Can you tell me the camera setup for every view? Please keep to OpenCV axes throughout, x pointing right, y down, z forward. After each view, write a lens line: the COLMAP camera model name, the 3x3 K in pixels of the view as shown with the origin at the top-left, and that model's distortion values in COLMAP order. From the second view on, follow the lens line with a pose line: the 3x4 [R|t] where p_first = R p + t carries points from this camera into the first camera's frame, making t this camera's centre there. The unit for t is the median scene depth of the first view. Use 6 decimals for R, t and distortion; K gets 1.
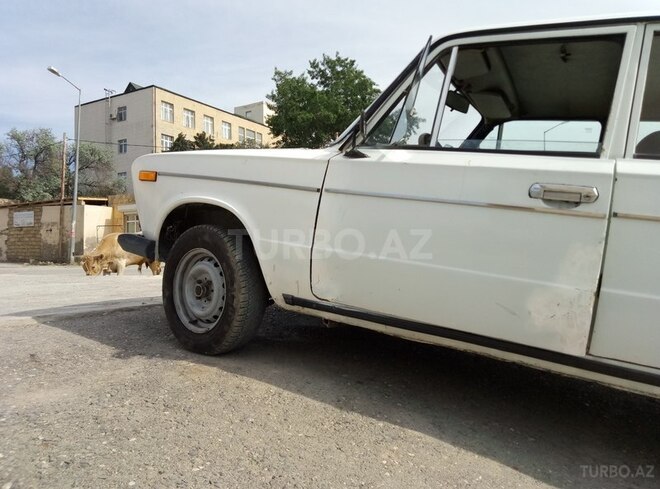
lens RADIAL K [[480.6, 0, 338.9], [0, 480.6, 243.0], [0, 0, 1]] dist [0.029574, 0.000903]
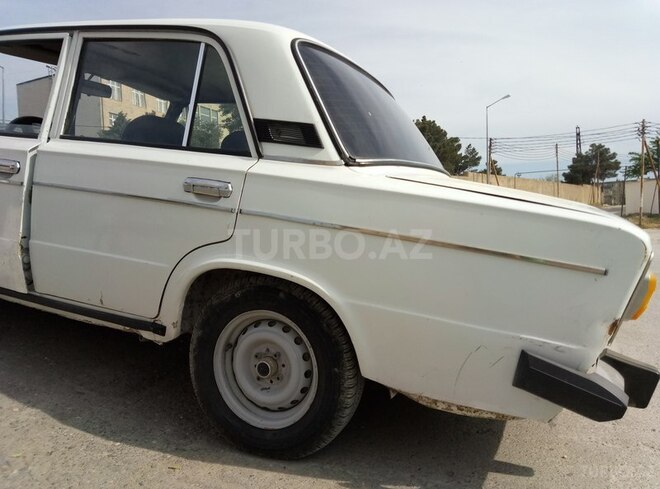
lens RADIAL K [[483.9, 0, 330.0], [0, 483.9, 244.5], [0, 0, 1]] dist [0.019086, -0.000893]
pose [[0.998664, -0.023436, 0.046053, 0.813046], [0.021211, 0.998612, 0.048207, 0.037806], [-0.047119, -0.047166, 0.997775, -0.215120]]
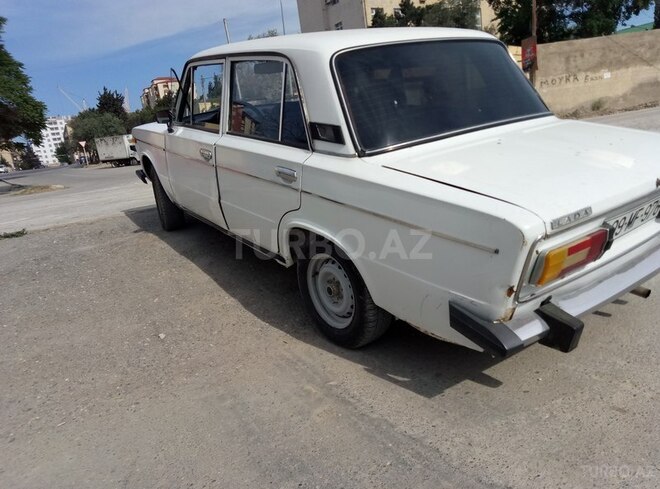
lens RADIAL K [[473.8, 0, 332.4], [0, 473.8, 244.7], [0, 0, 1]] dist [0.042693, -0.009082]
pose [[0.877947, 0.001938, -0.478753, 1.246847], [0.129315, 0.961863, 0.241034, -0.099050], [0.460962, -0.273525, 0.844214, -0.370932]]
